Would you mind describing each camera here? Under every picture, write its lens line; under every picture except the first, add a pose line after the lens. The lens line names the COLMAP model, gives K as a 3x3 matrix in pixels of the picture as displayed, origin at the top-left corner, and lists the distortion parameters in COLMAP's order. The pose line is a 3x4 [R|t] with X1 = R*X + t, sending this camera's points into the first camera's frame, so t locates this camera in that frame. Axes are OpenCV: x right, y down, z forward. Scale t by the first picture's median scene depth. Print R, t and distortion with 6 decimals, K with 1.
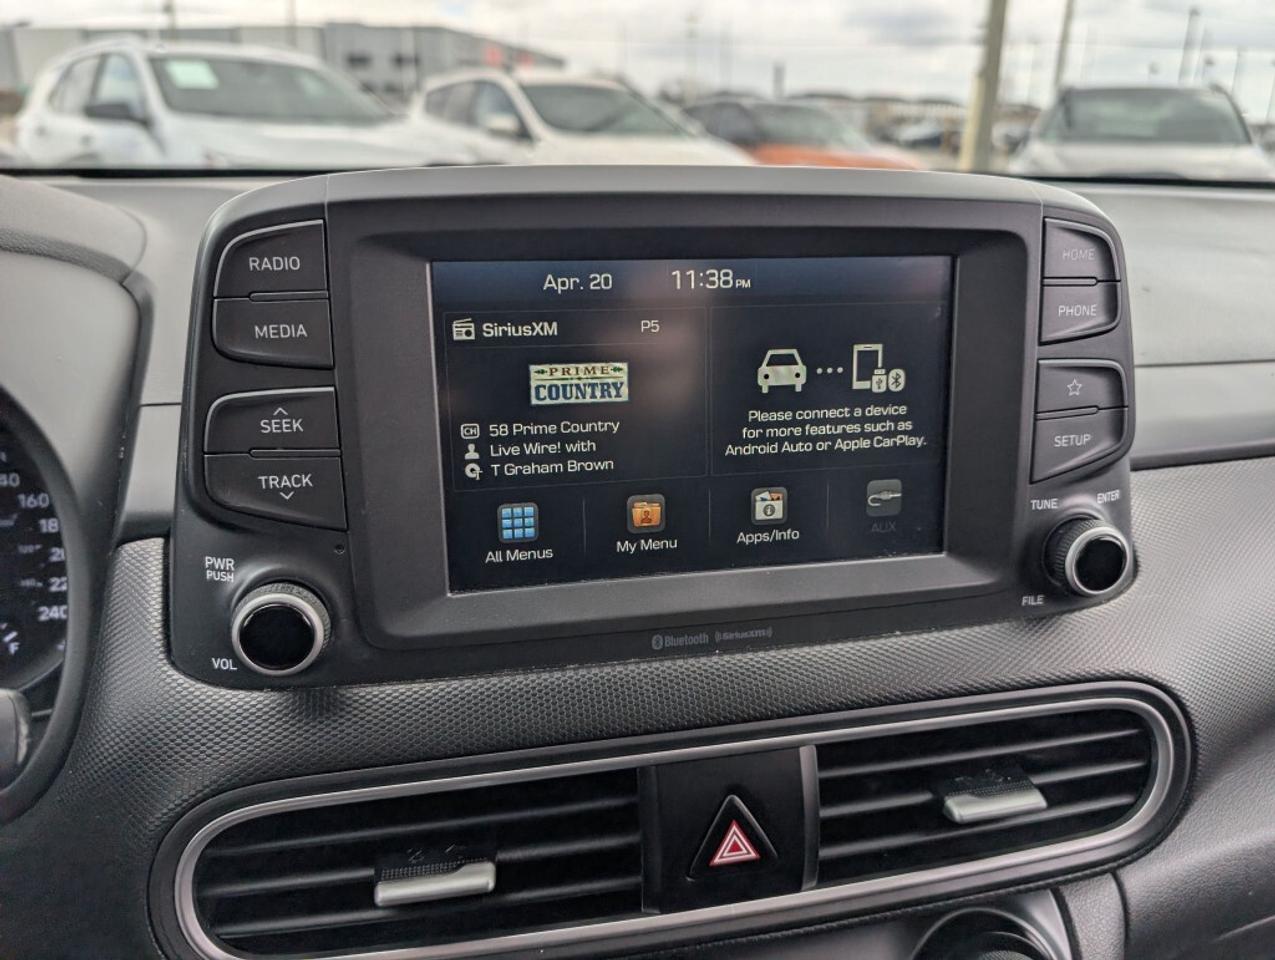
lens RADIAL K [[1078.1, 0, 638.6], [0, 1078.1, 443.4], [0, 0, 1]] dist [-0.099619, 0.067013]
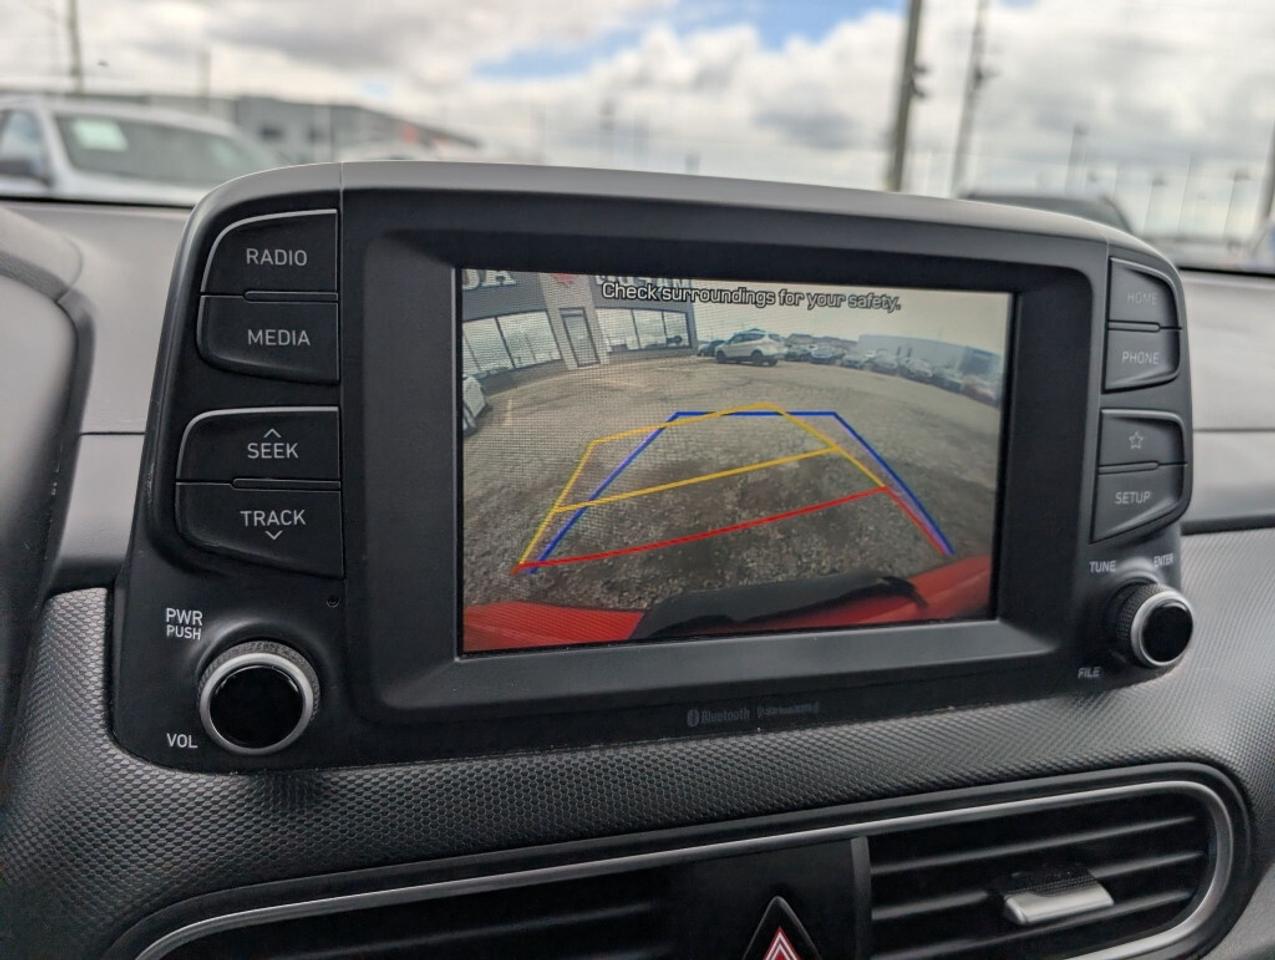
lens RADIAL K [[1078.1, 0, 638.6], [0, 1078.1, 443.4], [0, 0, 1]] dist [-0.099619, 0.067013]
pose [[0.994978, 0.027614, 0.096214, -0.115512], [-0.019309, 0.996090, -0.086203, 0.039391], [-0.098219, 0.083913, 0.991621, 0.127144]]
